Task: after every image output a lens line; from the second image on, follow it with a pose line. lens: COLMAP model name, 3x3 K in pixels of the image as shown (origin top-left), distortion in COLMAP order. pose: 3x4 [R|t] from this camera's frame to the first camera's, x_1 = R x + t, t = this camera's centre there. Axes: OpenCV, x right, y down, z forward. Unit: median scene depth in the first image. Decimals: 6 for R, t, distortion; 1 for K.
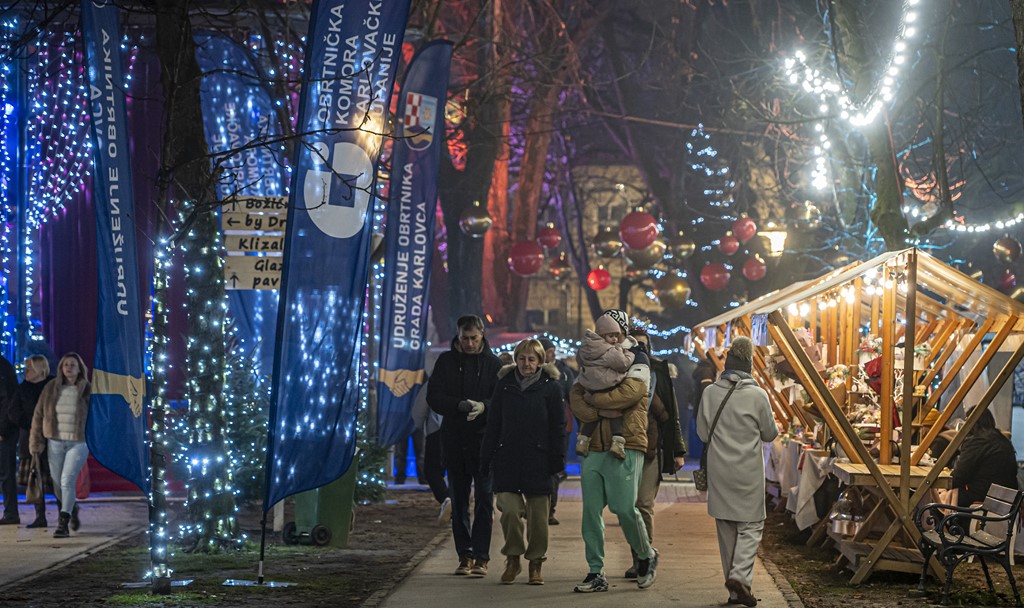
lens RADIAL K [[3527.9, 0, 512.2], [0, 3527.9, 304.1], [0, 0, 1]] dist [-0.079137, 0.000000]
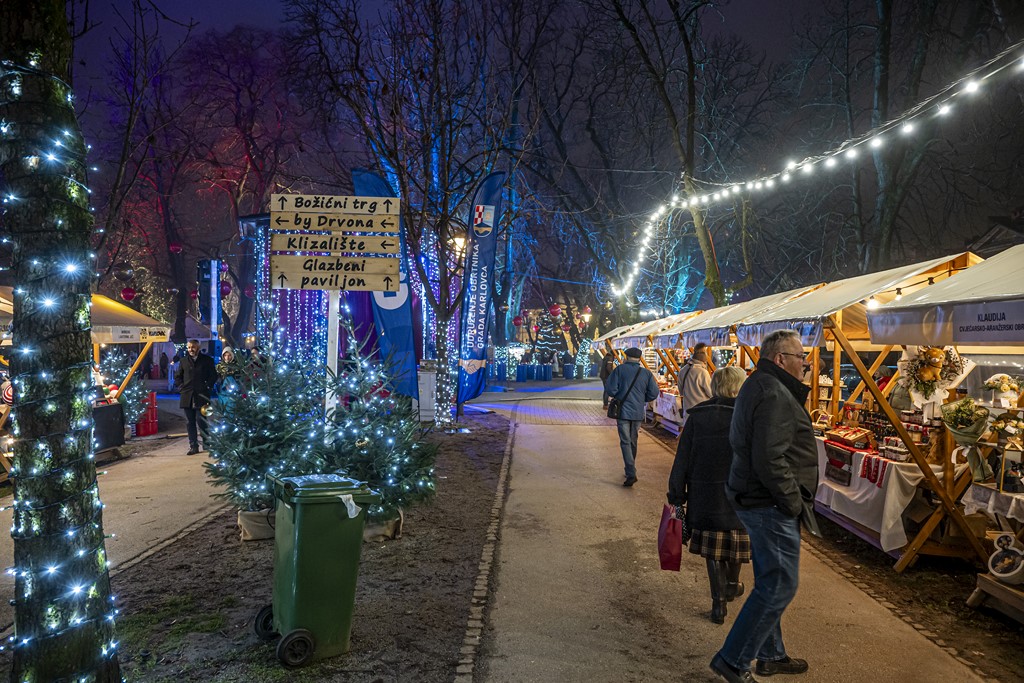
lens RADIAL K [[710.4, 0, 511.6], [0, 710.4, 341.6], [0, 0, 1]] dist [0.000877, -0.000122]
pose [[0.999993, 0.003450, 0.001339, -0.014924], [-0.003458, 0.999977, 0.005876, 0.009098], [-0.001318, -0.005881, 0.999982, 0.800485]]
